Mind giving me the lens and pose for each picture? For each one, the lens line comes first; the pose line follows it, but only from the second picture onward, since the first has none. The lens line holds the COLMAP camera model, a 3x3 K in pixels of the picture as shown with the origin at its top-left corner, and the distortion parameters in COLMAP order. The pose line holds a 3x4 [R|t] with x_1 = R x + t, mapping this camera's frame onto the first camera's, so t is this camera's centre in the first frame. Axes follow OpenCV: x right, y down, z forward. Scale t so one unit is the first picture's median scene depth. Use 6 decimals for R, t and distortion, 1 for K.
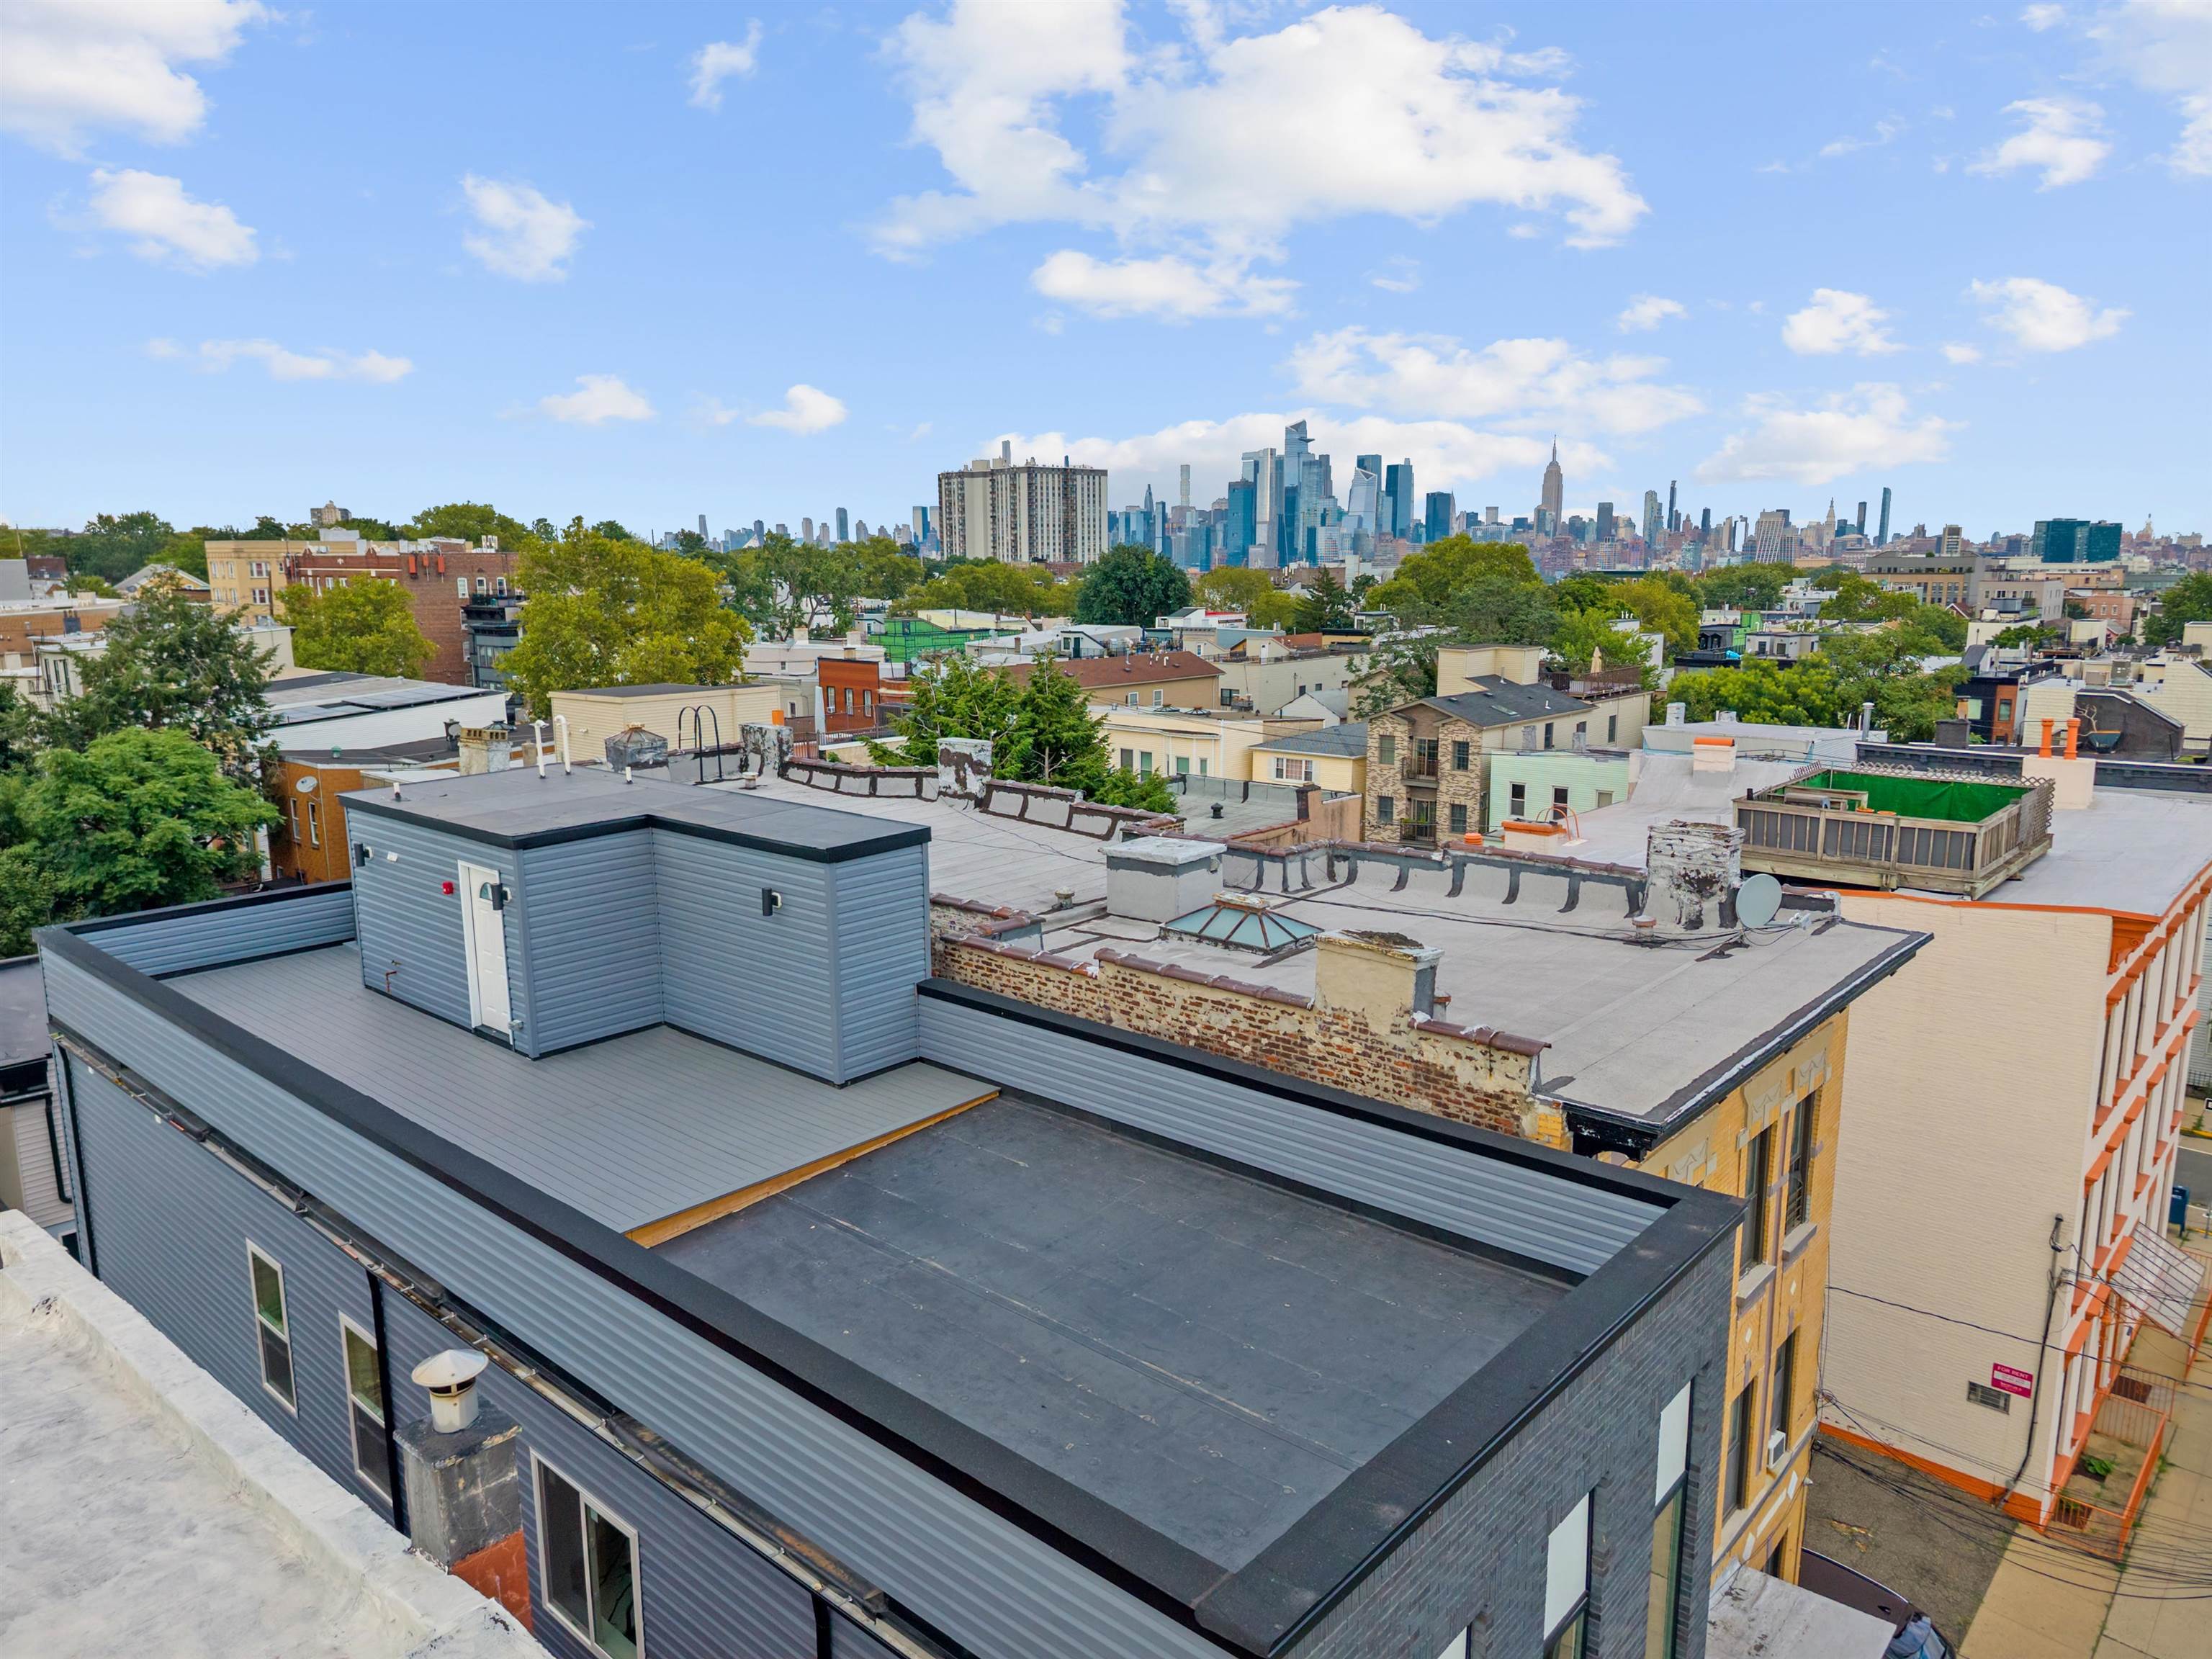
lens RADIAL K [[1463.1, 0, 1102.9], [0, 1463.1, 830.0], [0, 0, 1]] dist [0.055167, -0.084826]
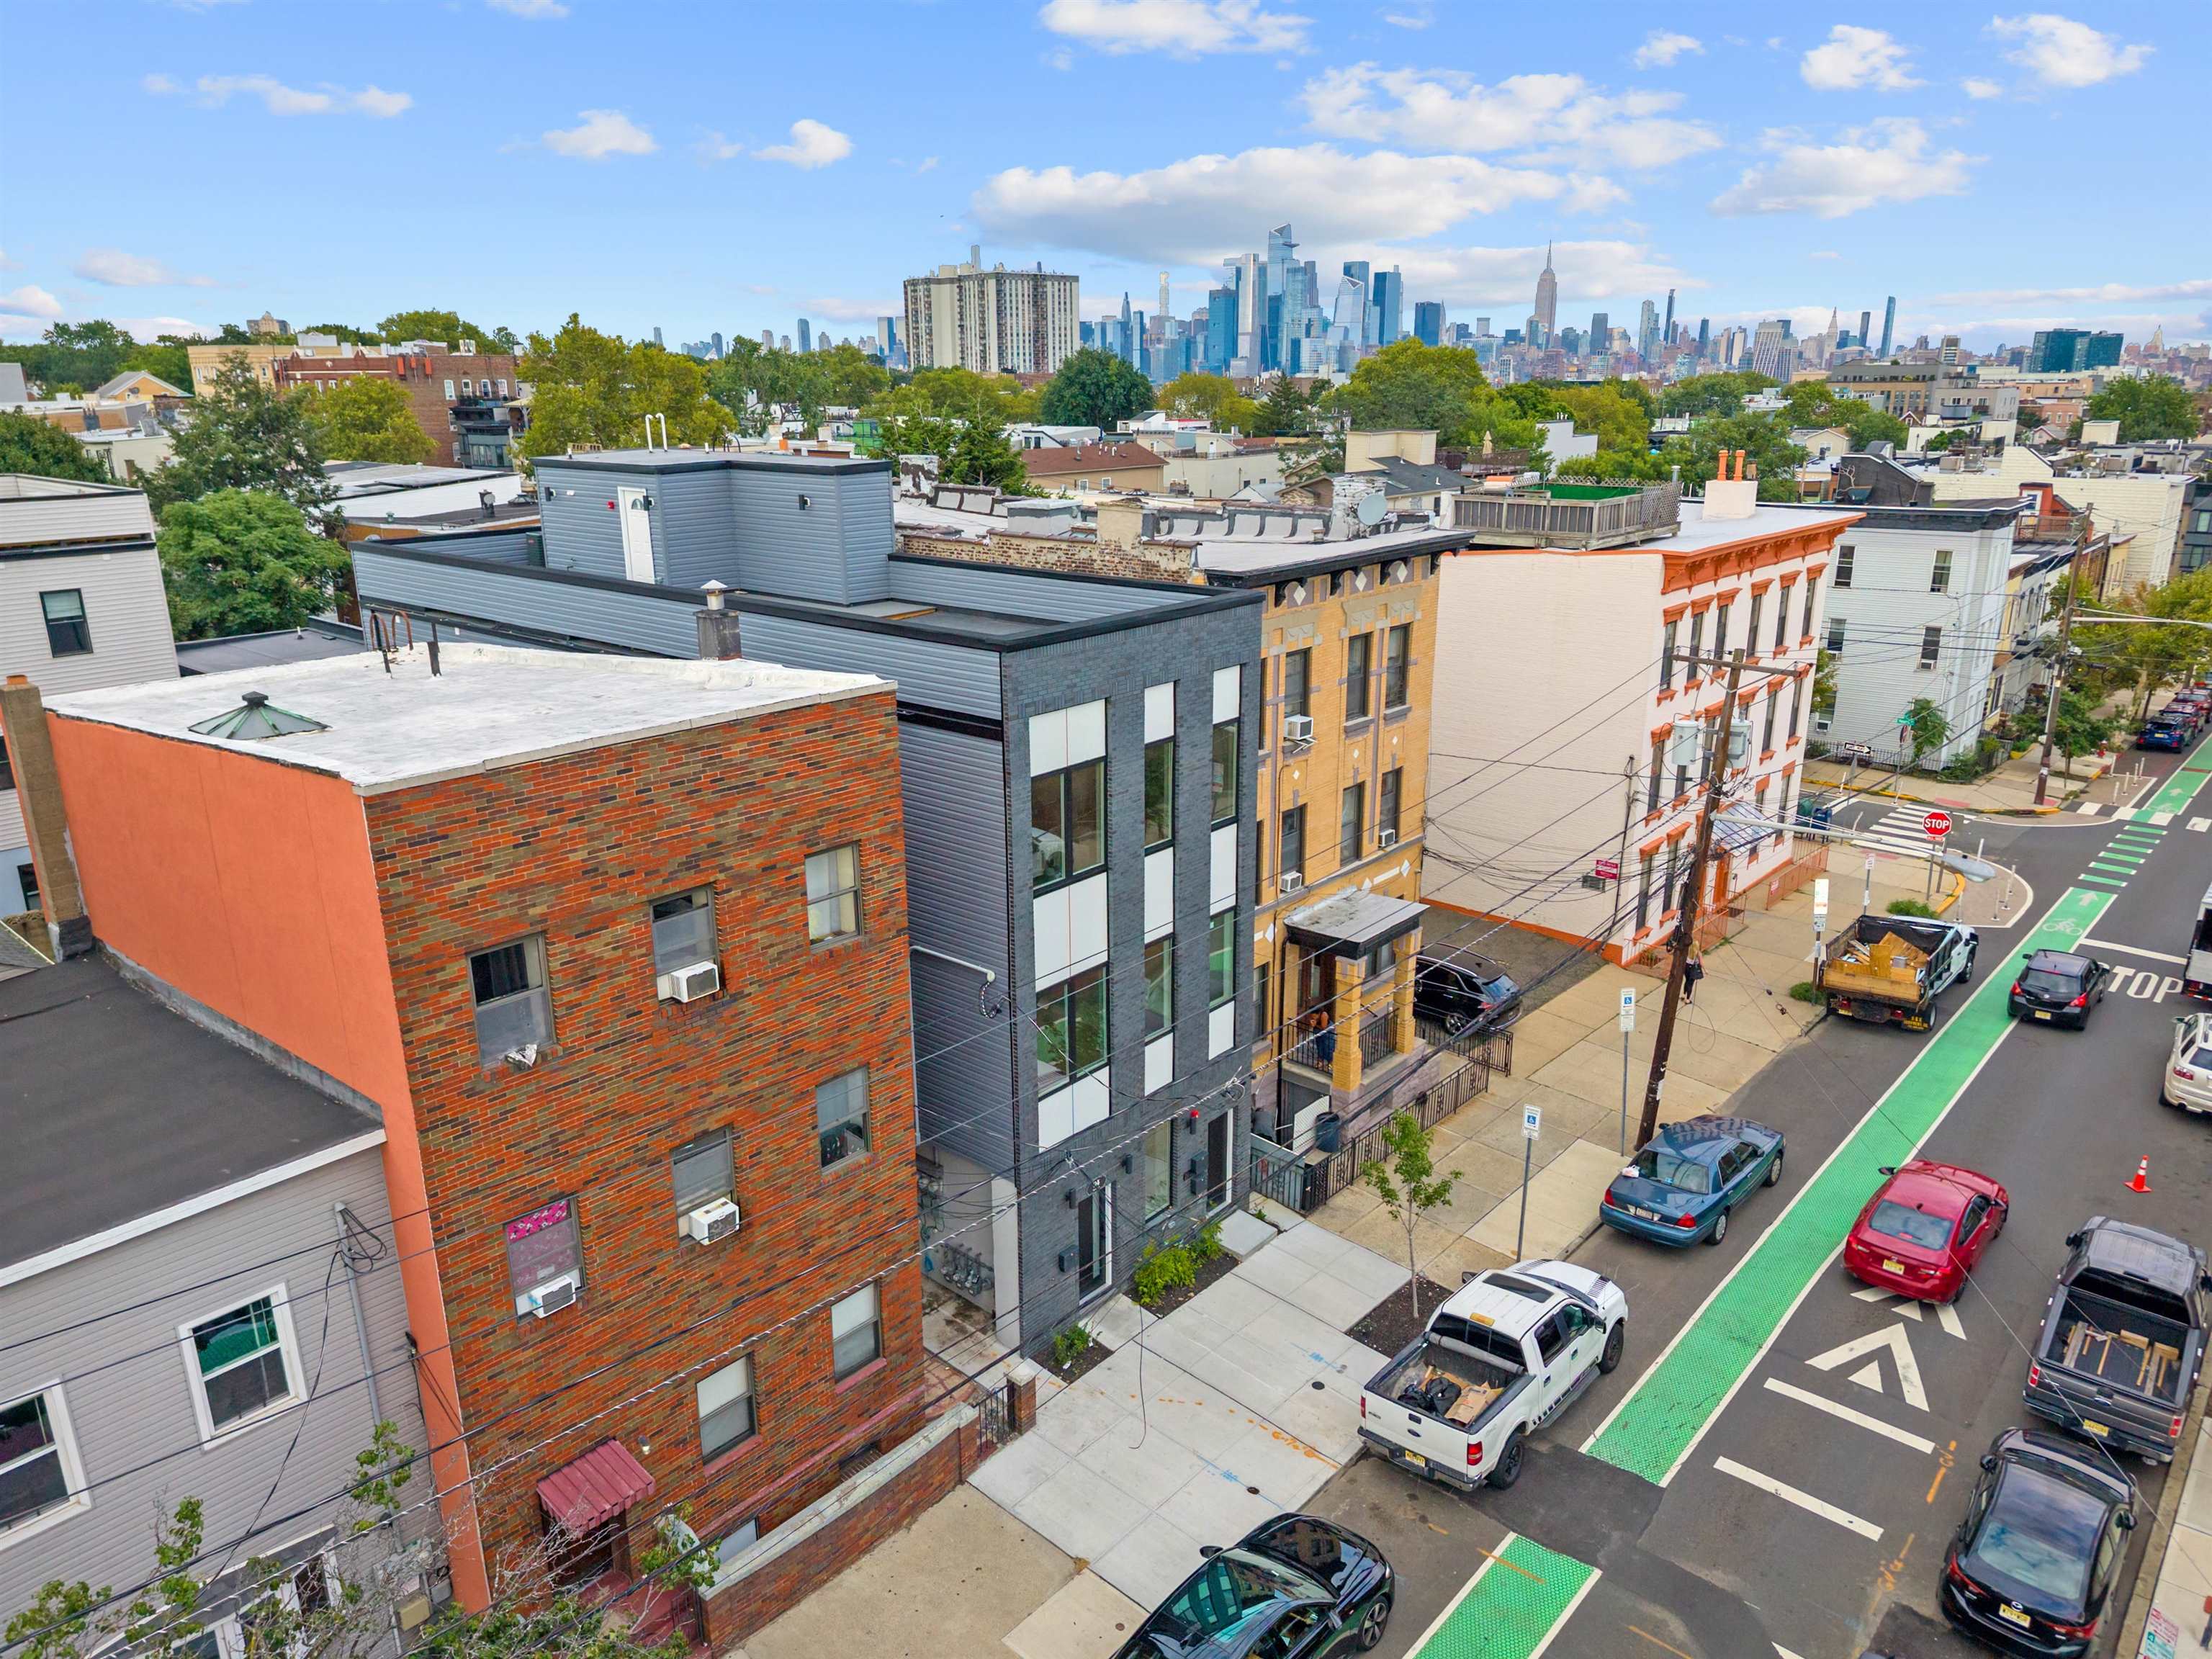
lens RADIAL K [[1505.4, 0, 1106.0], [0, 1505.4, 829.5], [0, 0, 1]] dist [0.006952, 0.004718]
pose [[0.999864, -0.006106, 0.015325, 0.009133], [0.004379, 0.993886, 0.110329, 0.020286], [-0.015905, -0.110246, 0.993777, -0.072122]]
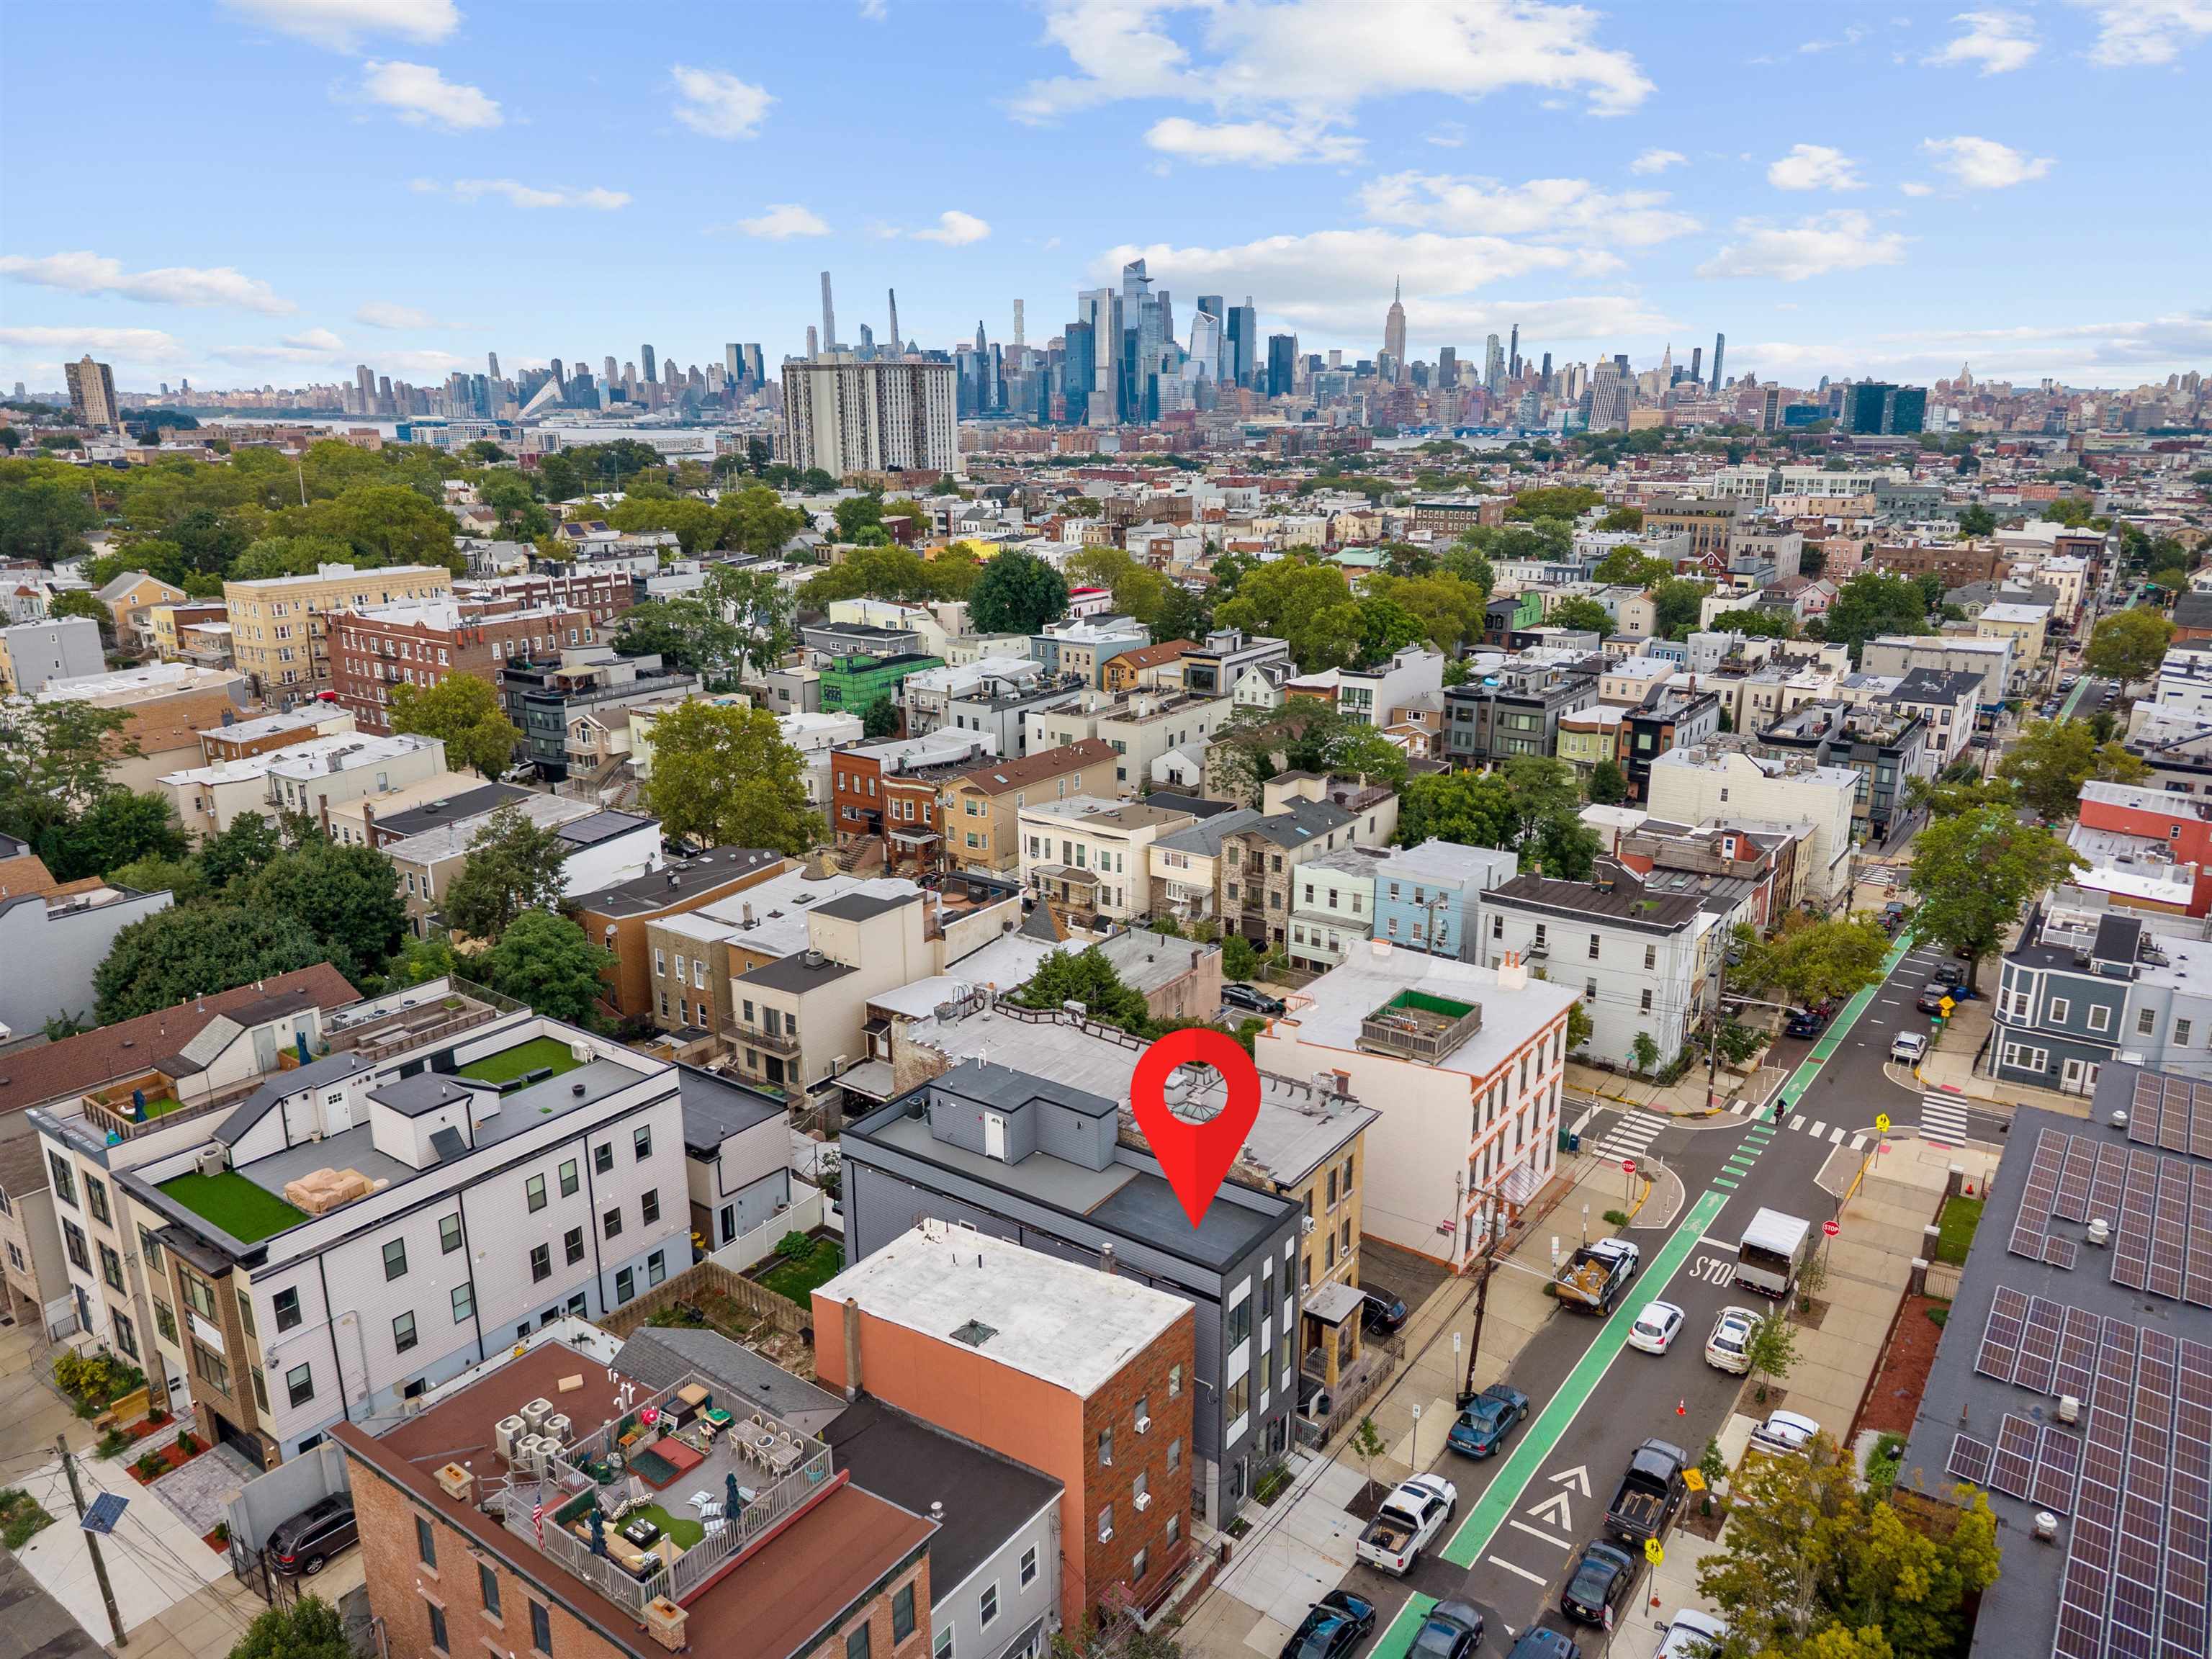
lens RADIAL K [[1544.3, 0, 1106.0], [0, 1544.3, 829.5], [0, 0, 1]] dist [0.100476, -0.205769]
pose [[0.993724, -0.027208, 0.108502, -0.048283], [0.016012, 0.994578, 0.102755, -0.095482], [-0.110709, -0.100372, 0.988771, -0.247453]]
